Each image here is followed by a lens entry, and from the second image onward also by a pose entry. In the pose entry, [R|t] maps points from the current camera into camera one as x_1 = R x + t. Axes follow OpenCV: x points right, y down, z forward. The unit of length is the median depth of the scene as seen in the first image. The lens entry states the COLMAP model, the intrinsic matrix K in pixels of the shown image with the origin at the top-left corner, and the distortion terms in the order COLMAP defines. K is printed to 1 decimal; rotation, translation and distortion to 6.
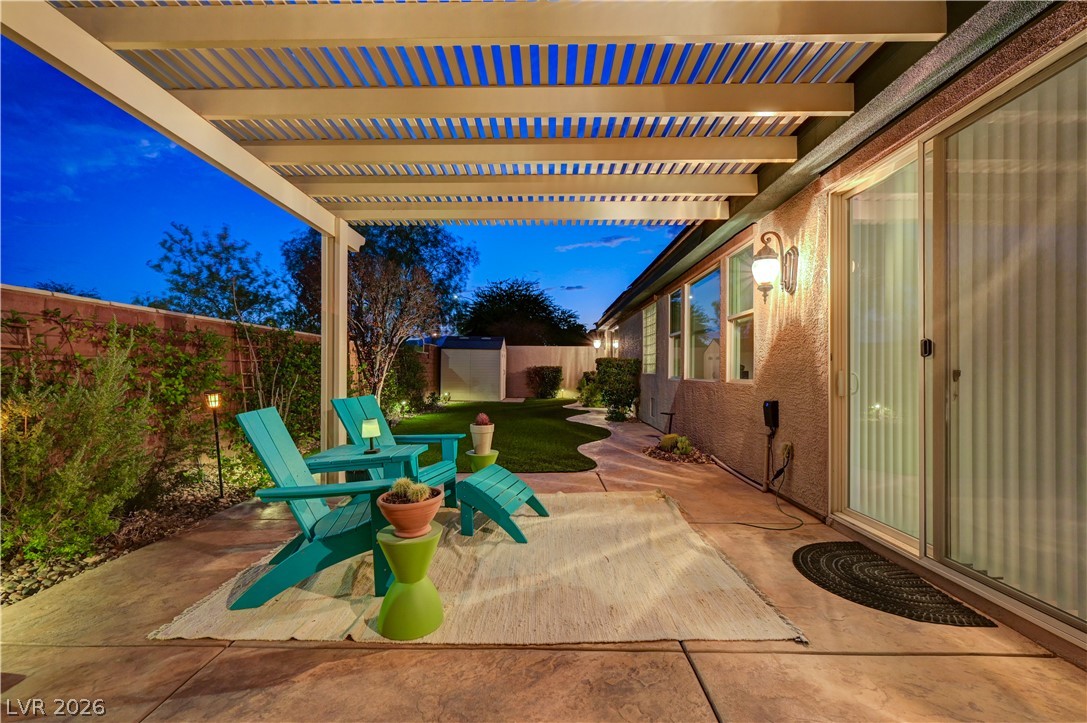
lens RADIAL K [[459.5, 0, 544.0], [0, 459.5, 362.2], [0, 0, 1]] dist [-0.000975, 0.000428]
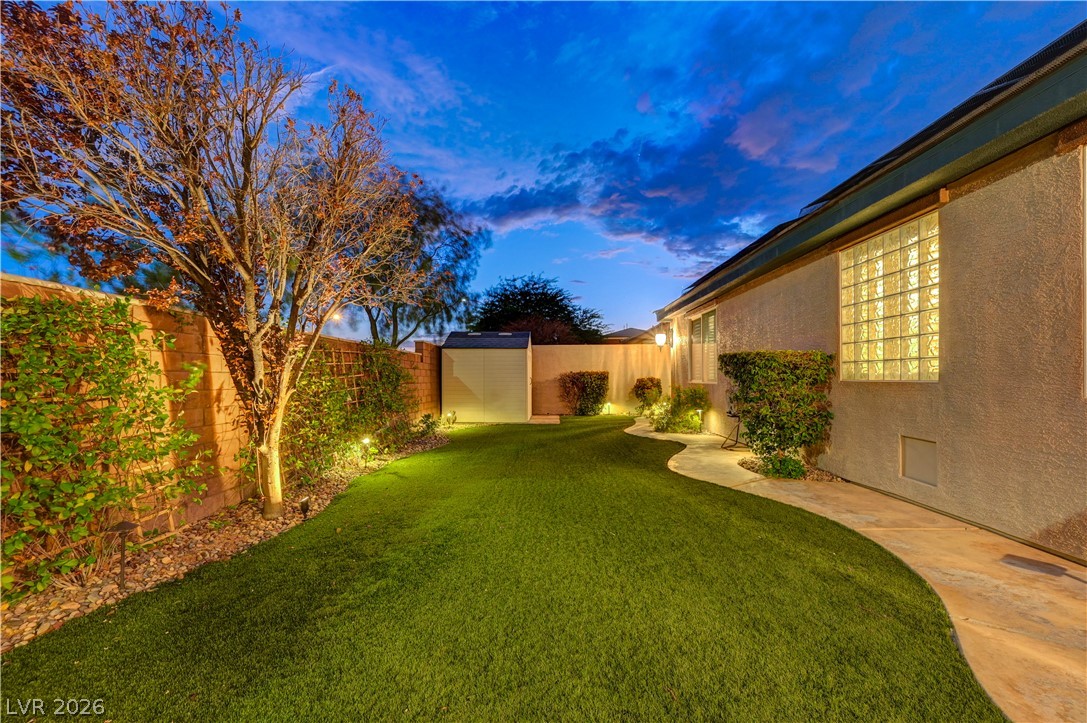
lens RADIAL K [[428.2, 0, 544.2], [0, 428.2, 371.9], [0, 0, 1]] dist [-0.002580, 0.000341]
pose [[0.999843, -0.013415, -0.011566, -0.043346], [0.013468, 0.999899, 0.004526, 0.004142], [0.011504, -0.004681, 0.999923, 0.247023]]
